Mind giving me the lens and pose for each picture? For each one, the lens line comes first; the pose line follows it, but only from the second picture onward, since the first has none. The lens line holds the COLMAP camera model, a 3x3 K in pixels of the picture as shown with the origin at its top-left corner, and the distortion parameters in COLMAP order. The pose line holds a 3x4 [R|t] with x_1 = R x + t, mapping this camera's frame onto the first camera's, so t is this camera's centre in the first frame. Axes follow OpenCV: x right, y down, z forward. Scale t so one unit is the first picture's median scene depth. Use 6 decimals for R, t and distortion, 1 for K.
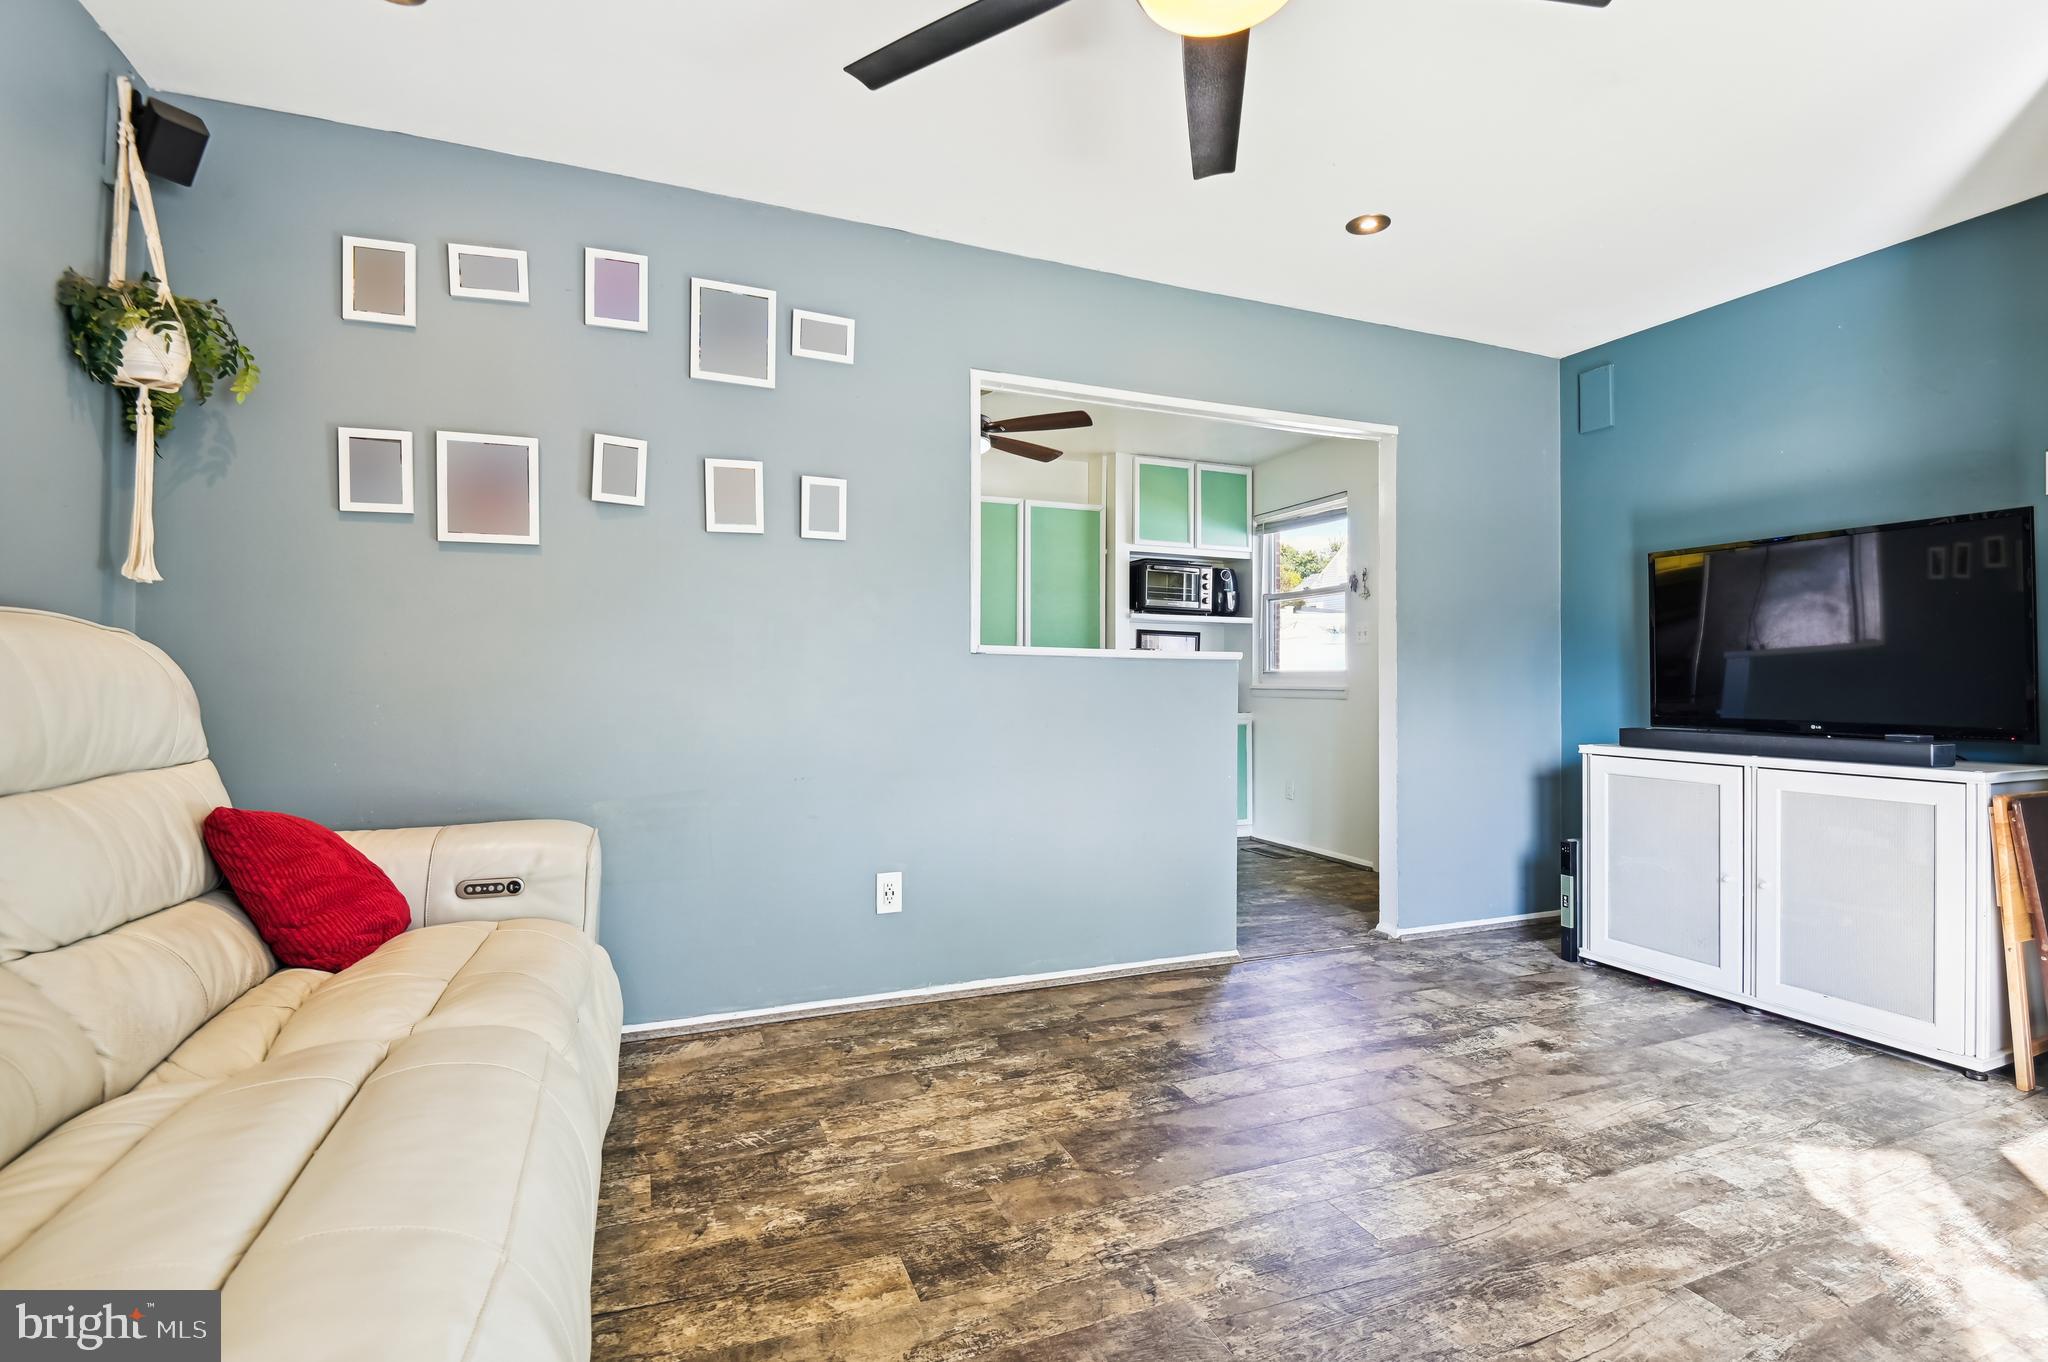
lens RADIAL K [[930.5, 0, 994.4], [0, 930.5, 667.6], [0, 0, 1]] dist [0.024073, -0.016911]
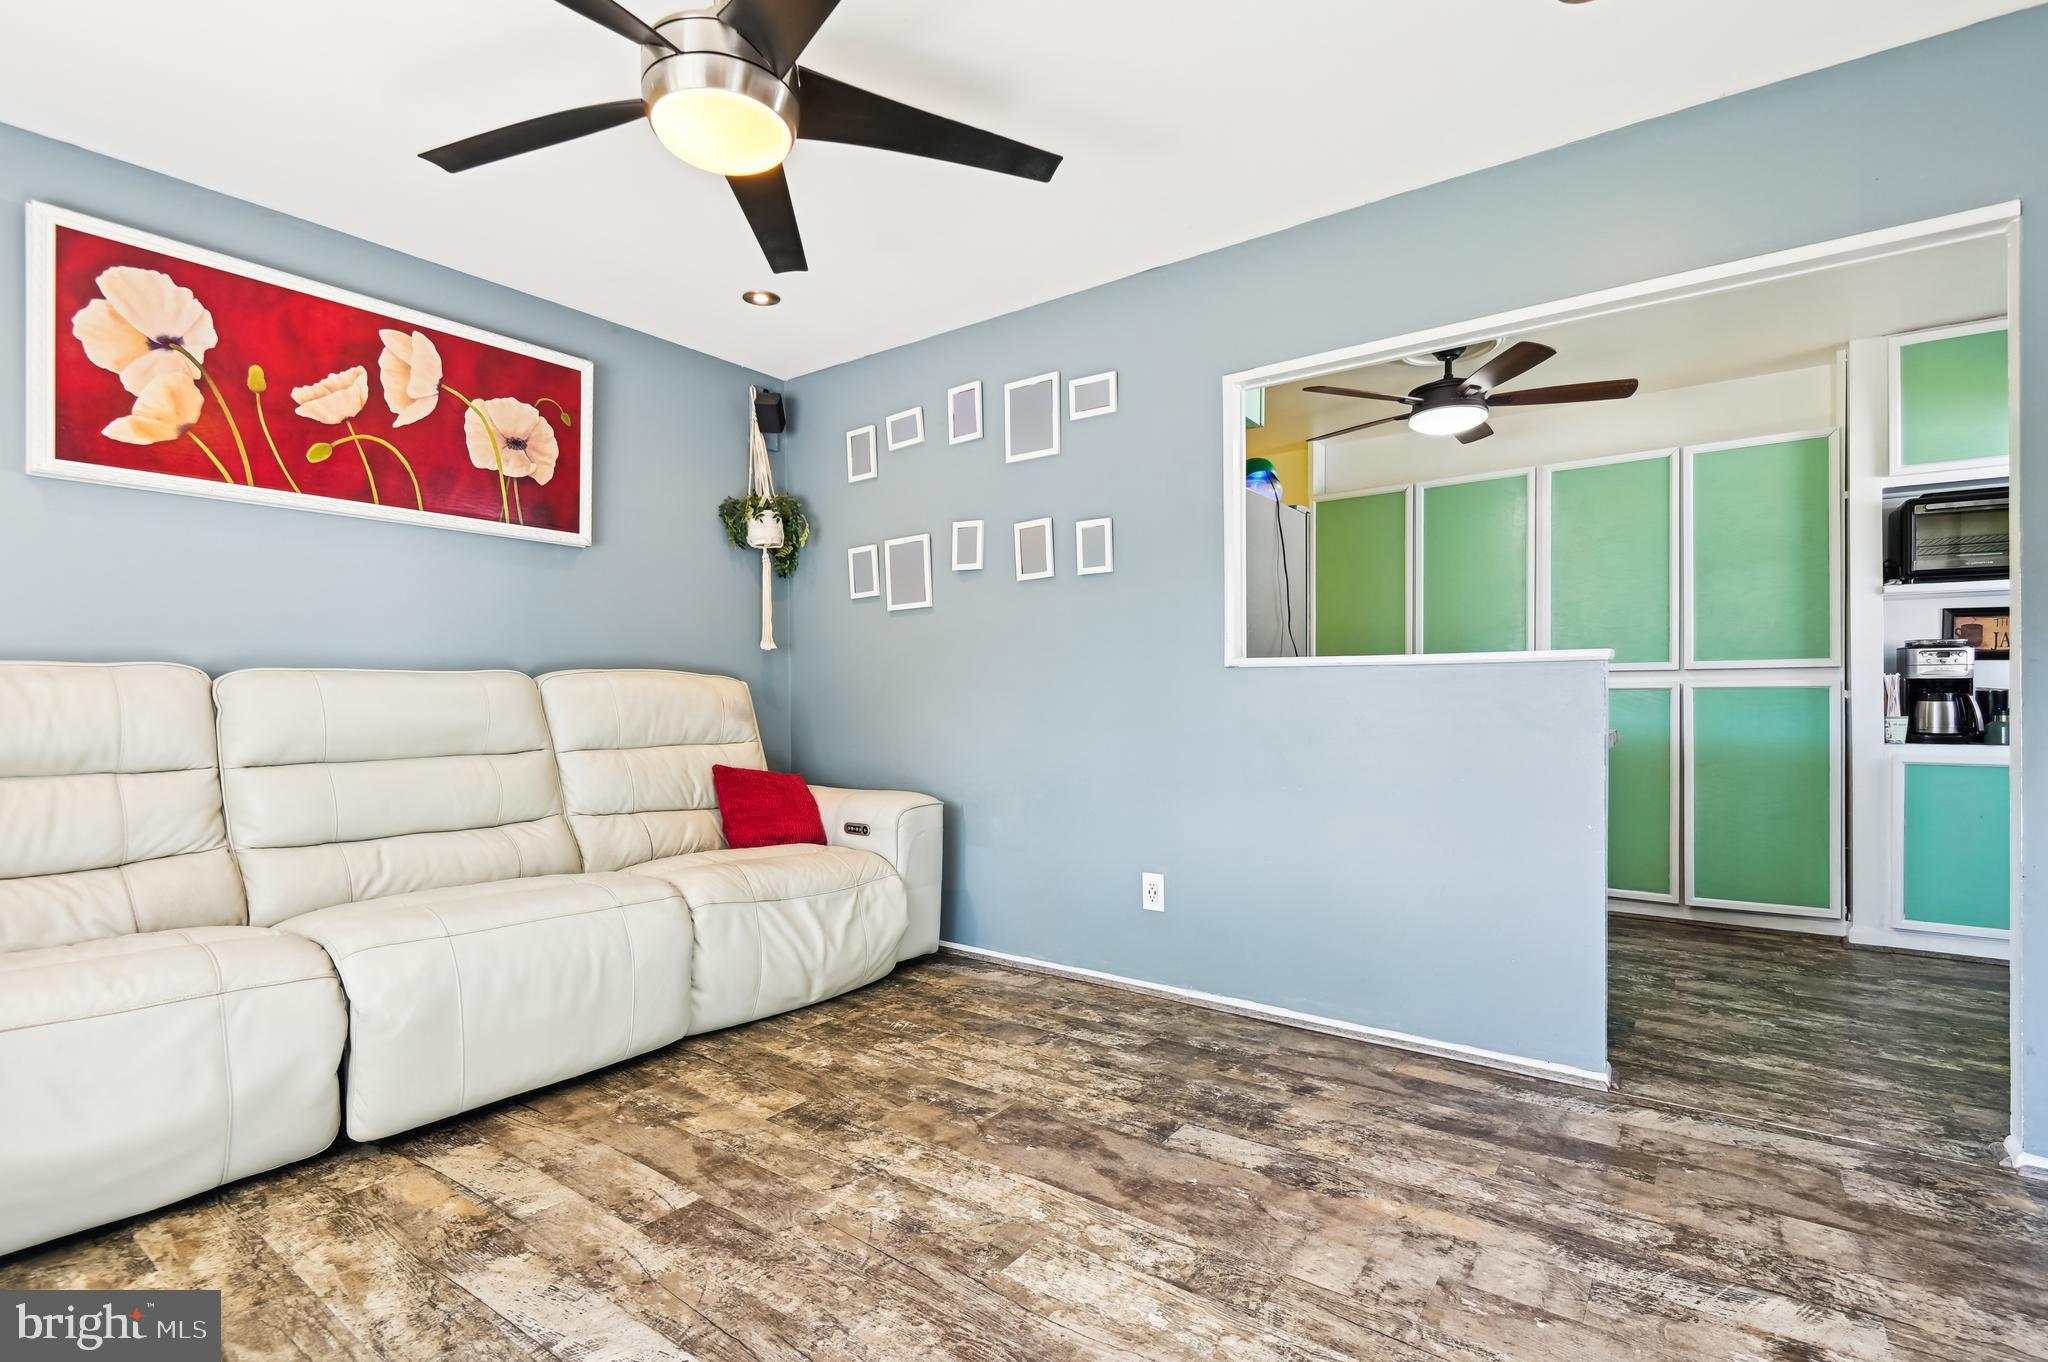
lens RADIAL K [[930.5, 0, 1034.4], [0, 930.5, 709.5], [0, 0, 1]] dist [0.024073, -0.016911]
pose [[0.533817, 0.000539, -0.845600, 0.861107], [0.018311, 0.999758, 0.012196, 0.017721], [0.845402, -0.021995, 0.533678, 0.369597]]
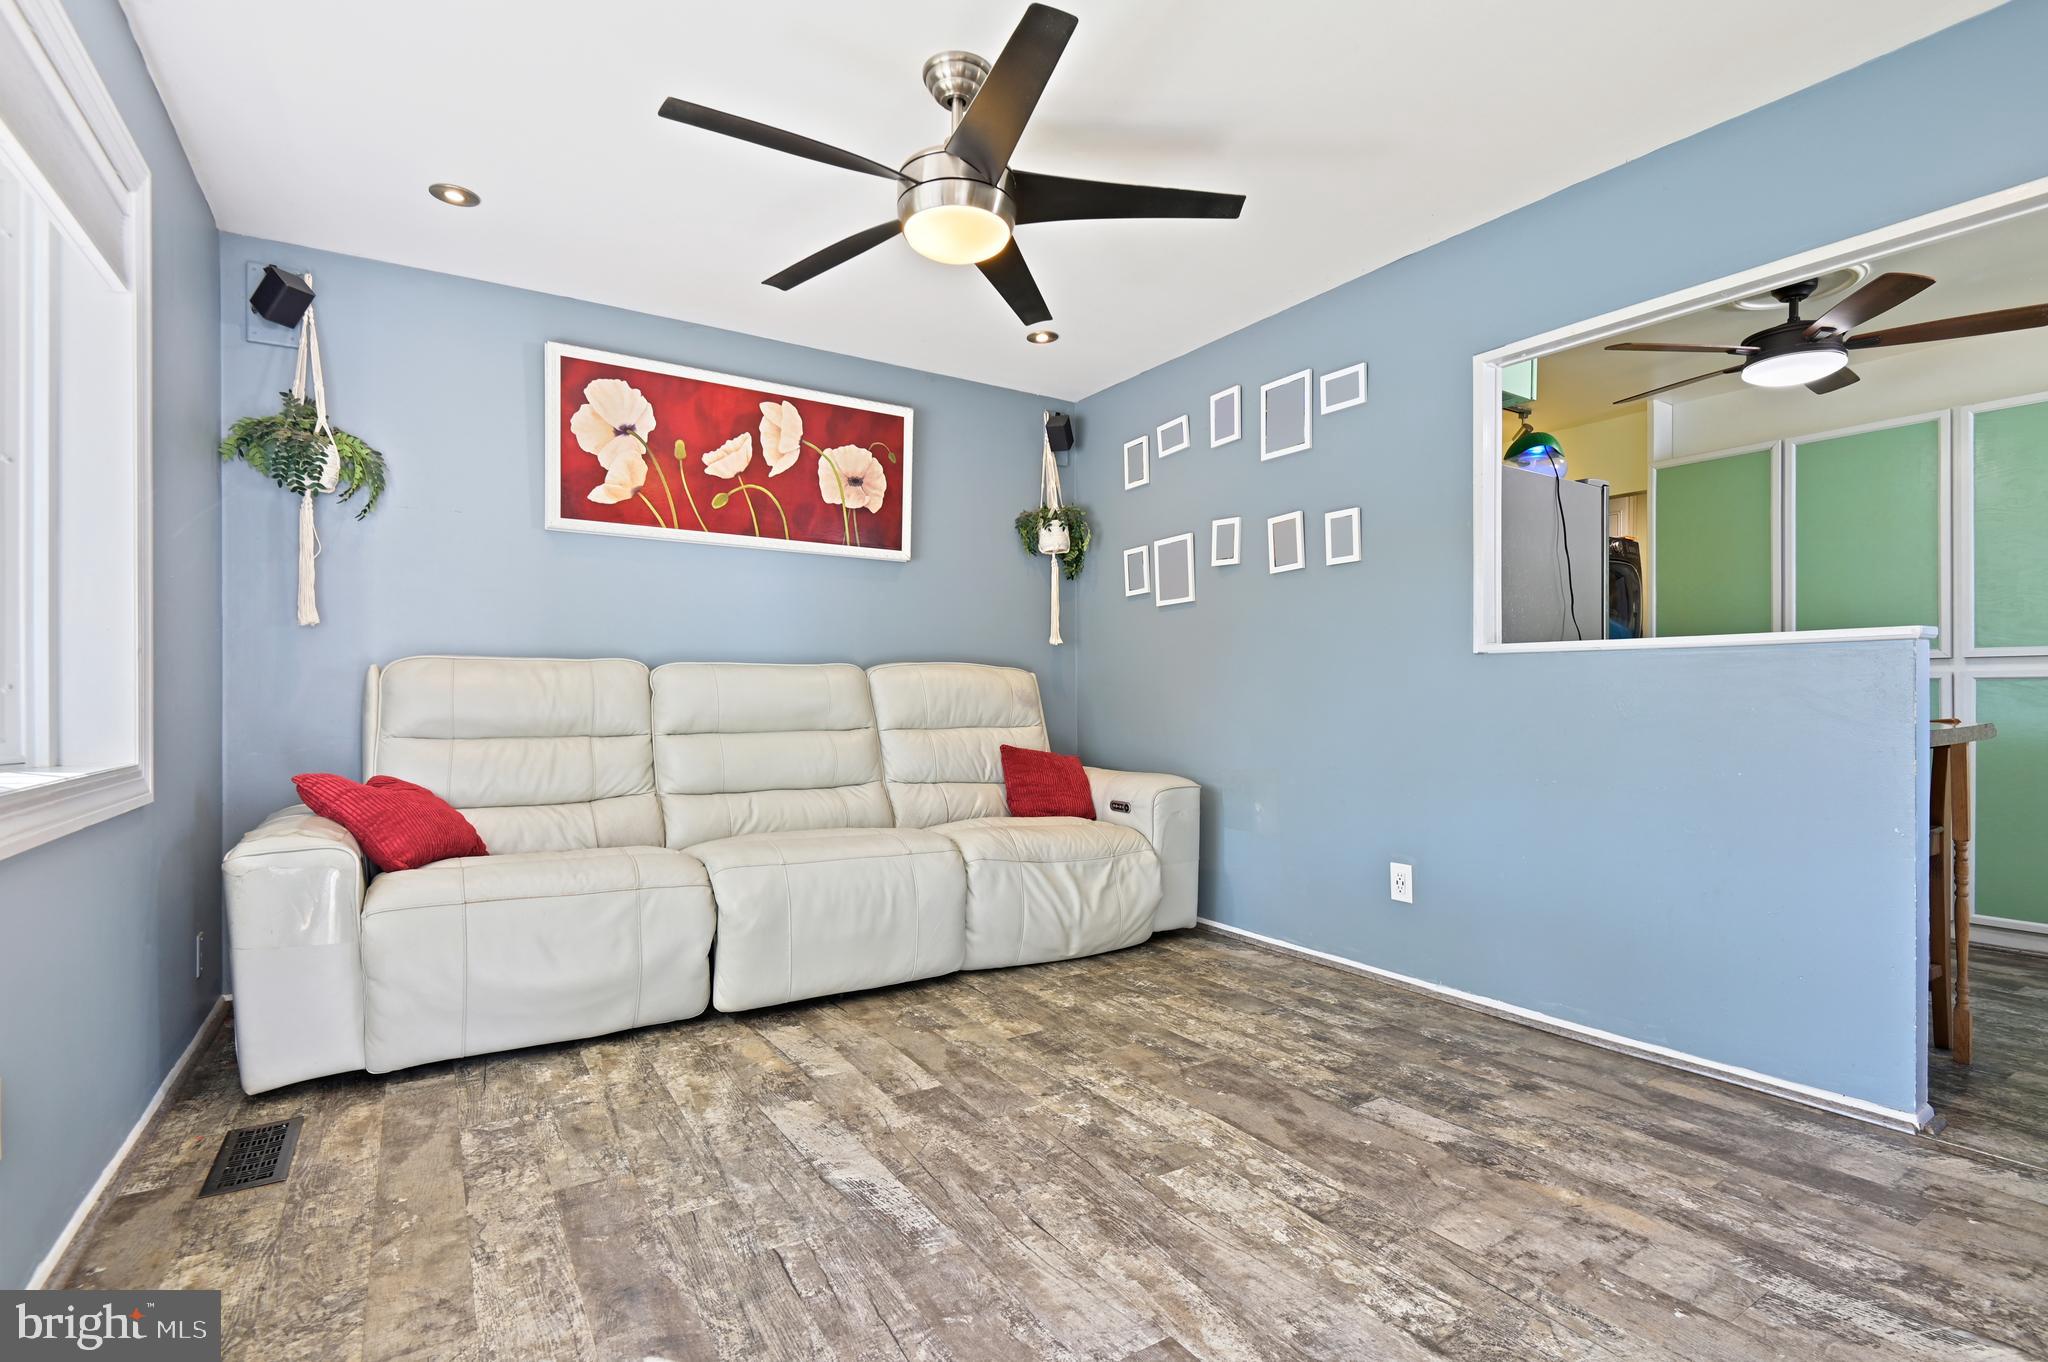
lens RADIAL K [[930.5, 0, 1045.2], [0, 930.5, 697.3], [0, 0, 1]] dist [0.024073, -0.016911]
pose [[0.203497, -0.011673, -0.979006, 1.013540], [0.012506, 0.999878, -0.009322, 0.042015], [0.978996, -0.010346, 0.203618, 0.455358]]
